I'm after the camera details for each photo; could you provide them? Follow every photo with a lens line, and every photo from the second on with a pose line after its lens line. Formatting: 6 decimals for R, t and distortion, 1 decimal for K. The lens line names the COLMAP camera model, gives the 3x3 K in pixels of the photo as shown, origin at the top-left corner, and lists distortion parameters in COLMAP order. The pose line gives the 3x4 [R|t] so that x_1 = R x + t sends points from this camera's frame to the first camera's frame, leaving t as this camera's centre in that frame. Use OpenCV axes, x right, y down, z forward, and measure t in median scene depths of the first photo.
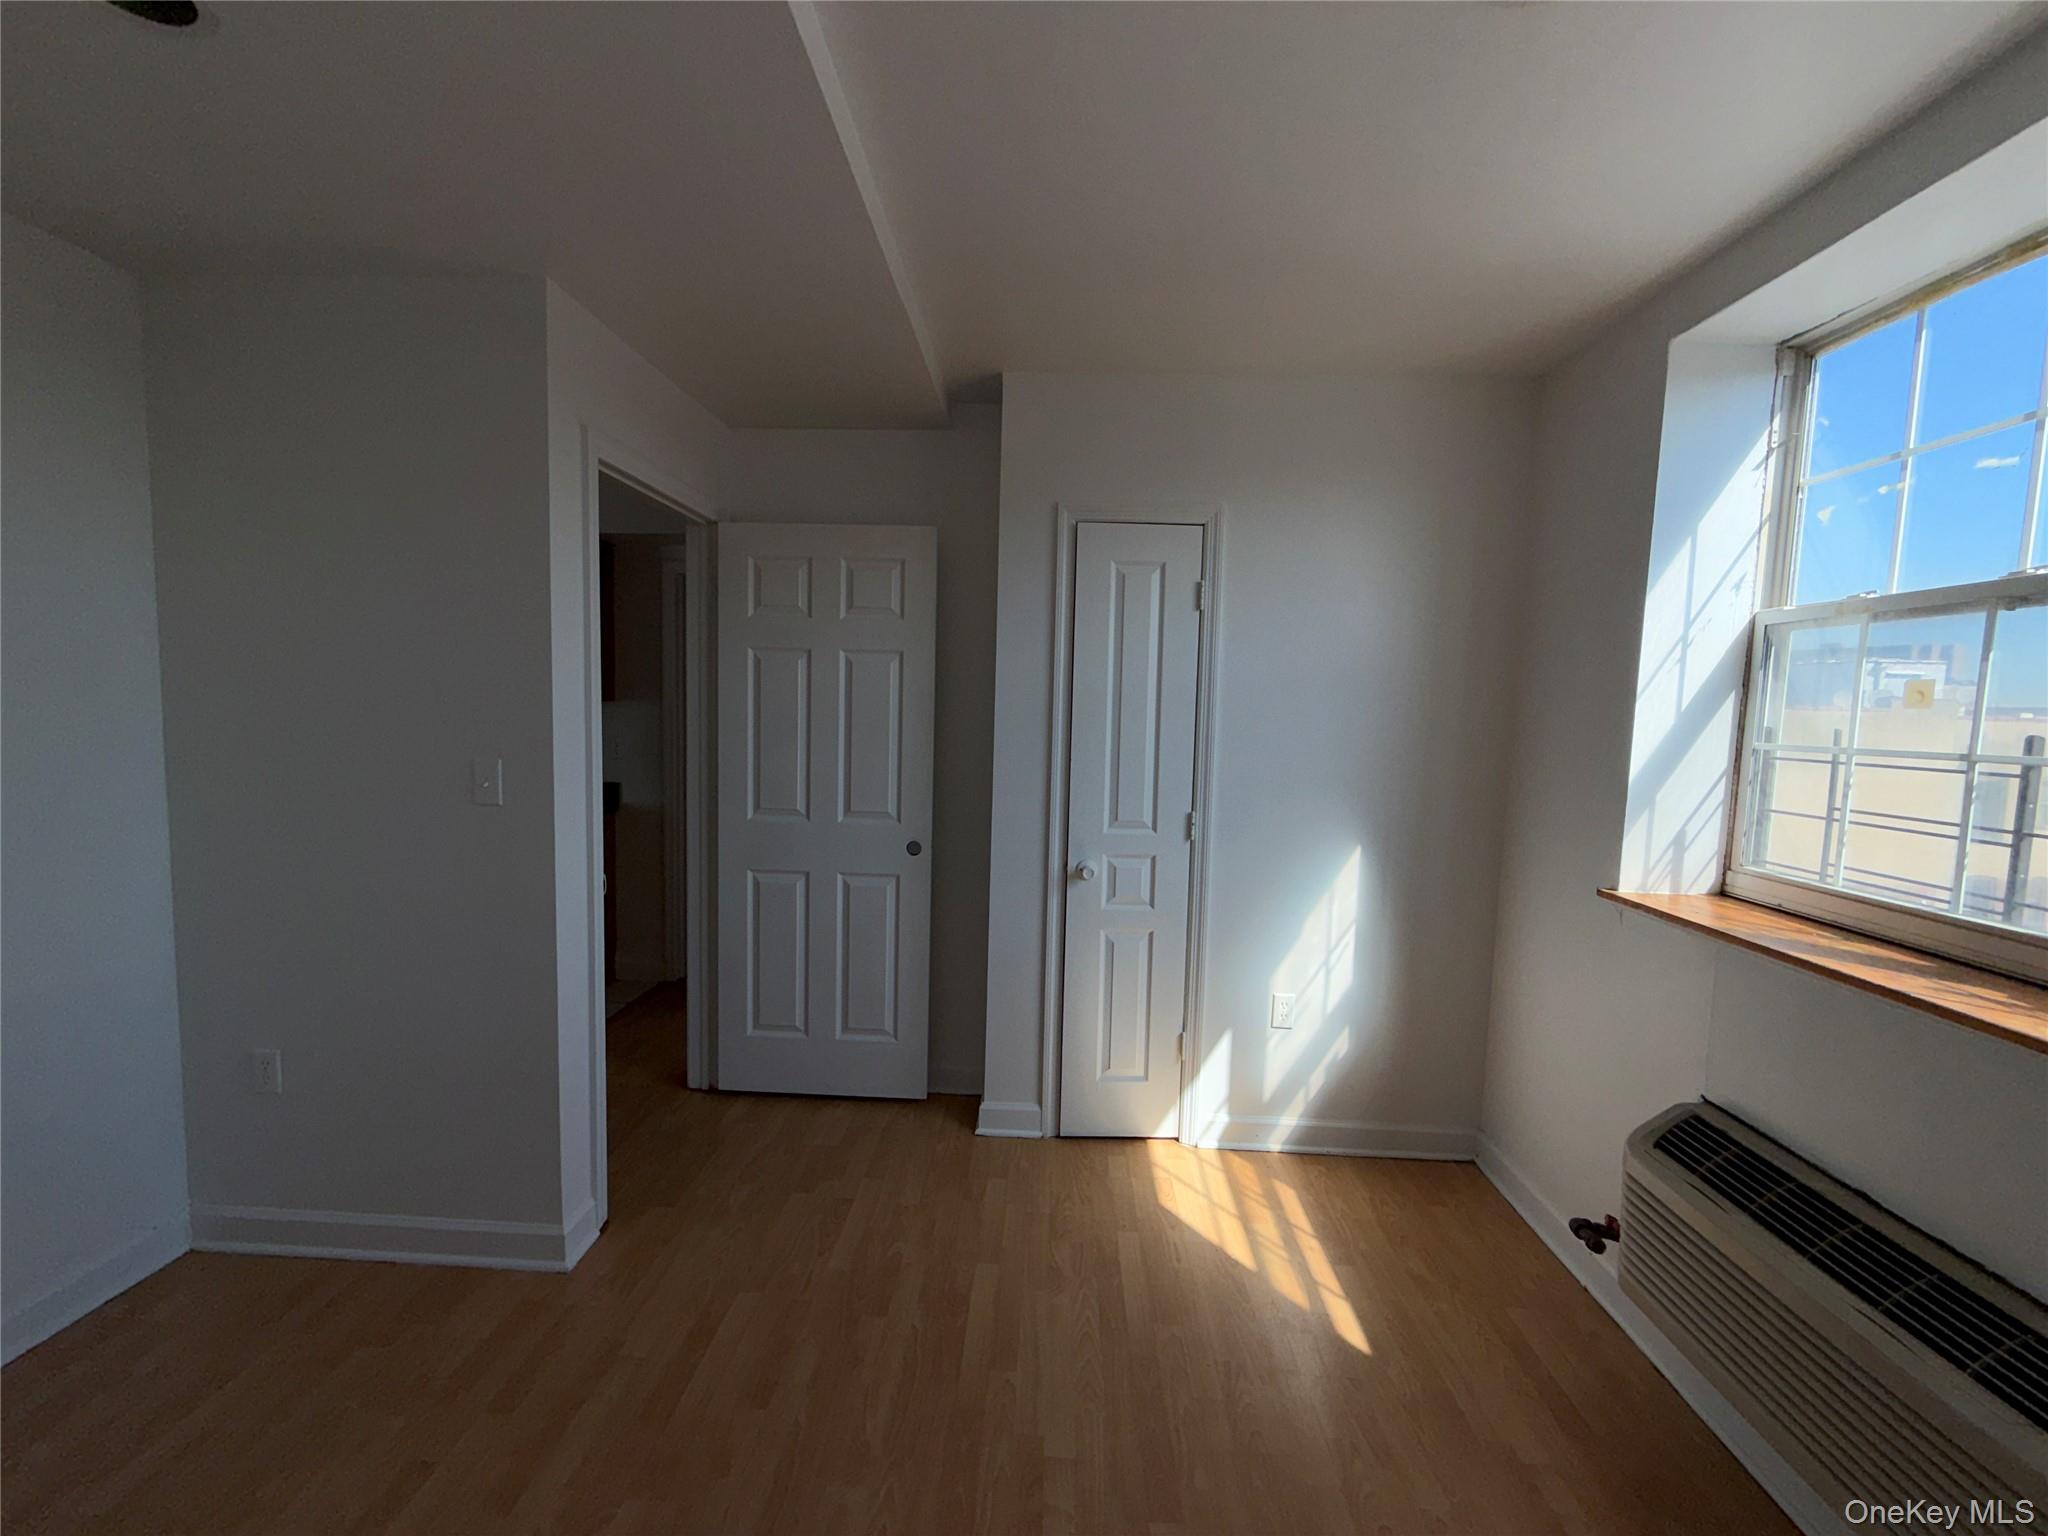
lens RADIAL K [[818.7, 0, 1017.5], [0, 818.7, 766.3], [0, 0, 1]] dist [-0.000362, 0.000153]
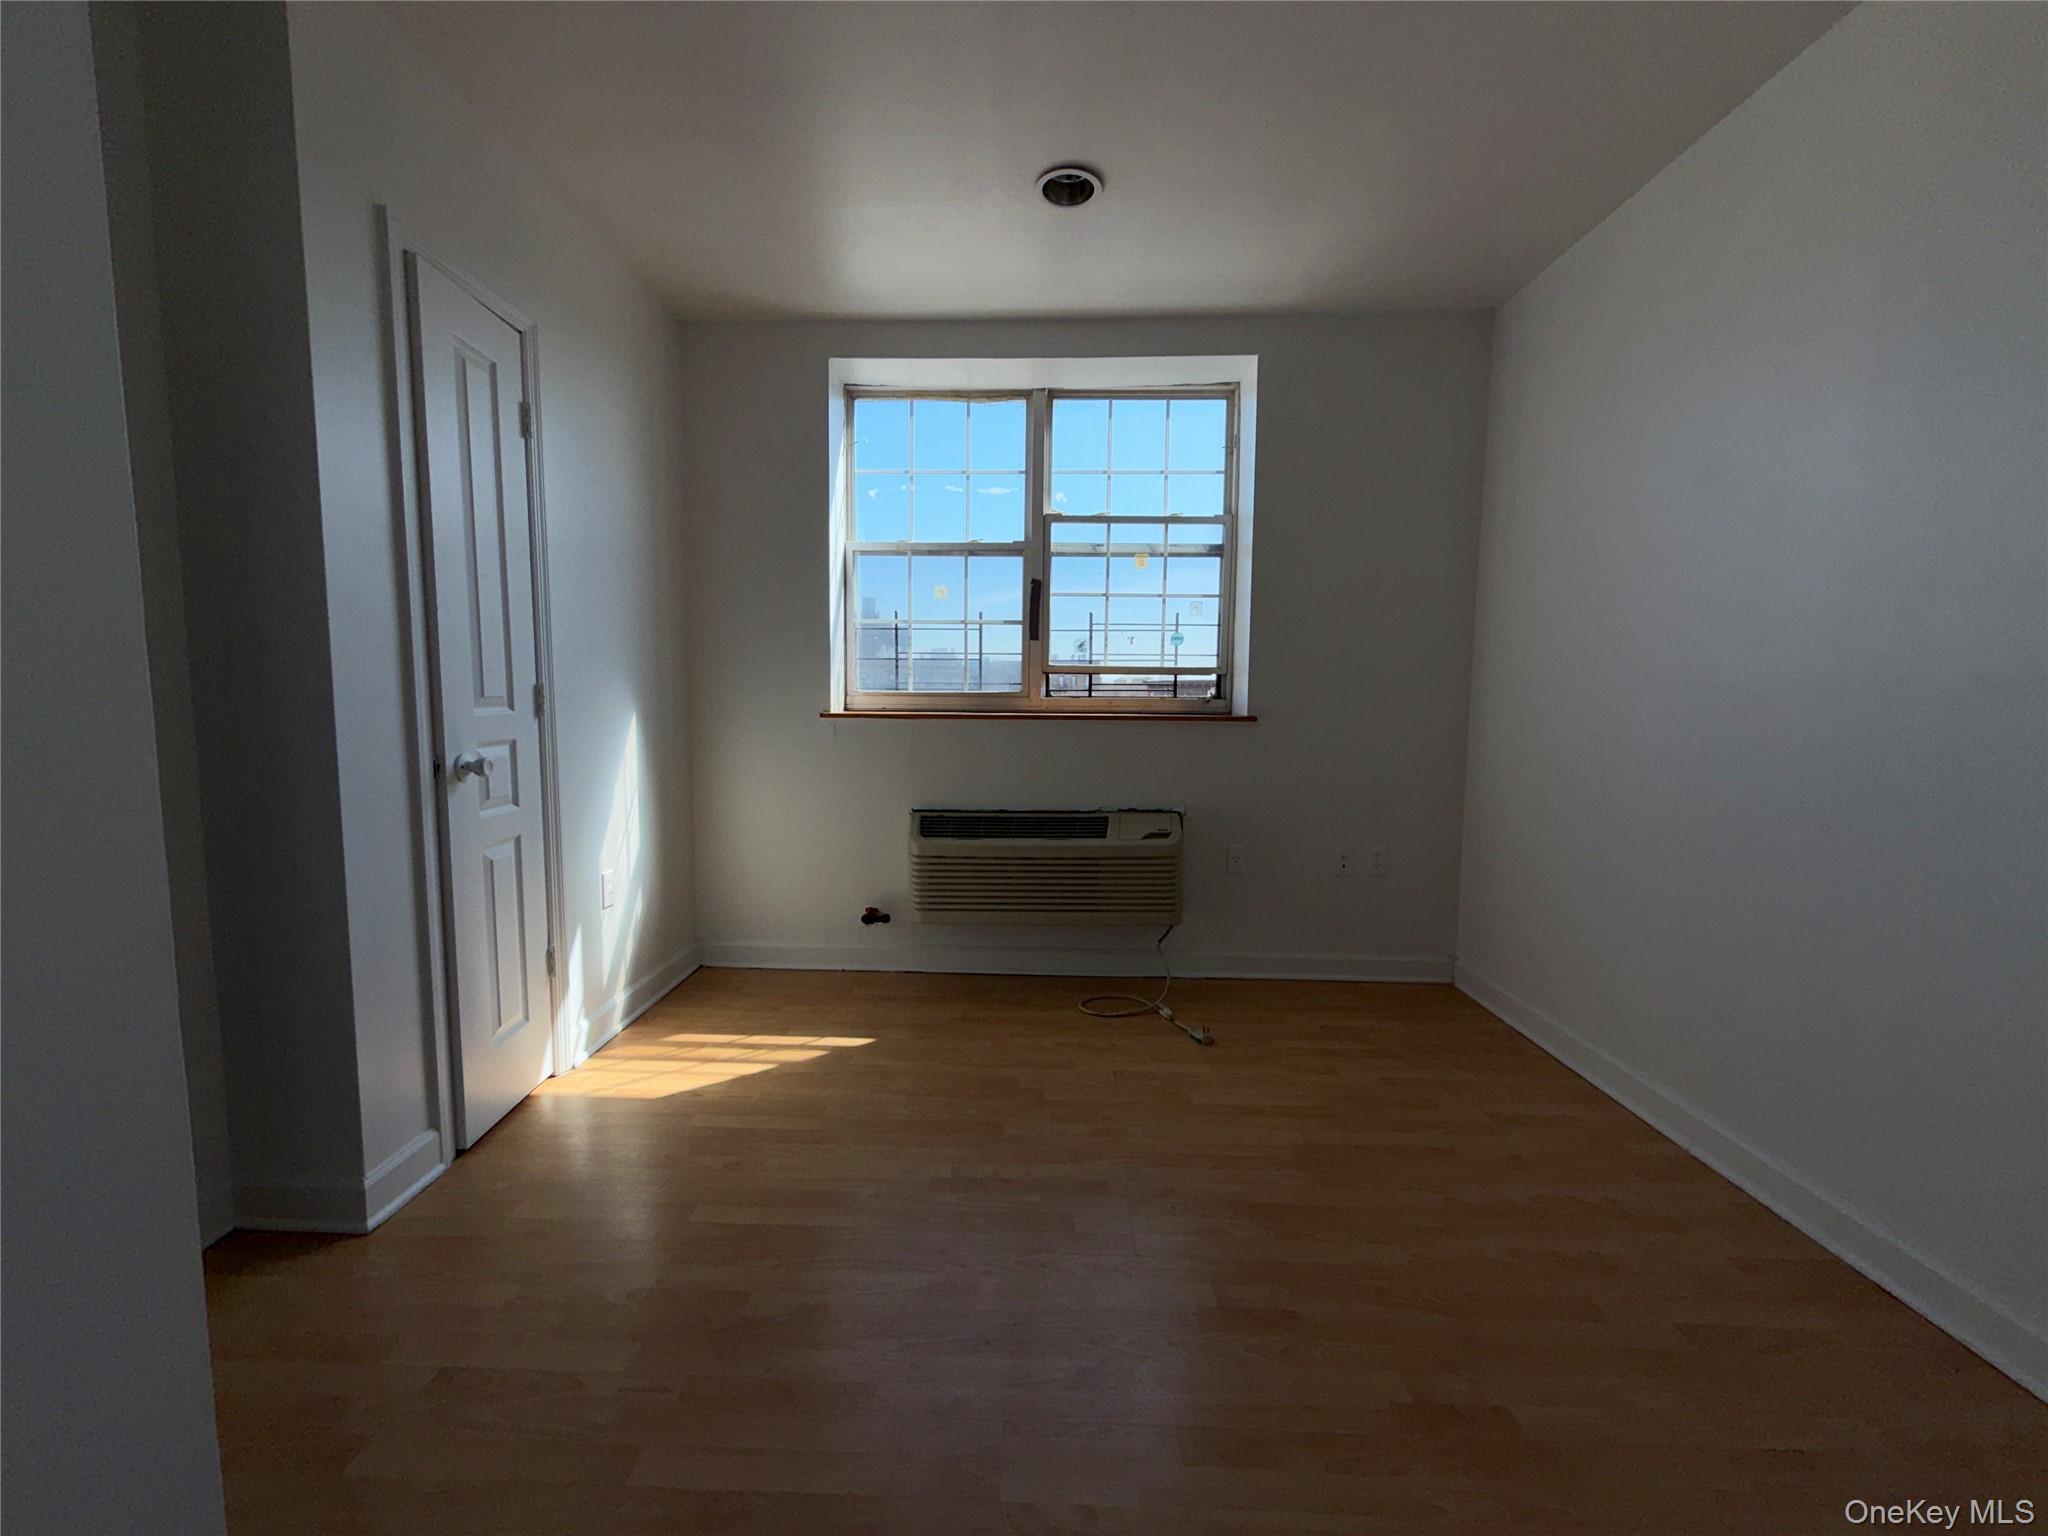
lens RADIAL K [[818.7, 0, 1017.5], [0, 818.7, 766.3], [0, 0, 1]] dist [-0.000362, 0.000153]
pose [[-0.029173, -0.114541, 0.992990, -0.862754], [0.068164, 0.990872, 0.116299, 0.102076], [-0.997248, 0.071079, -0.021099, 0.713651]]
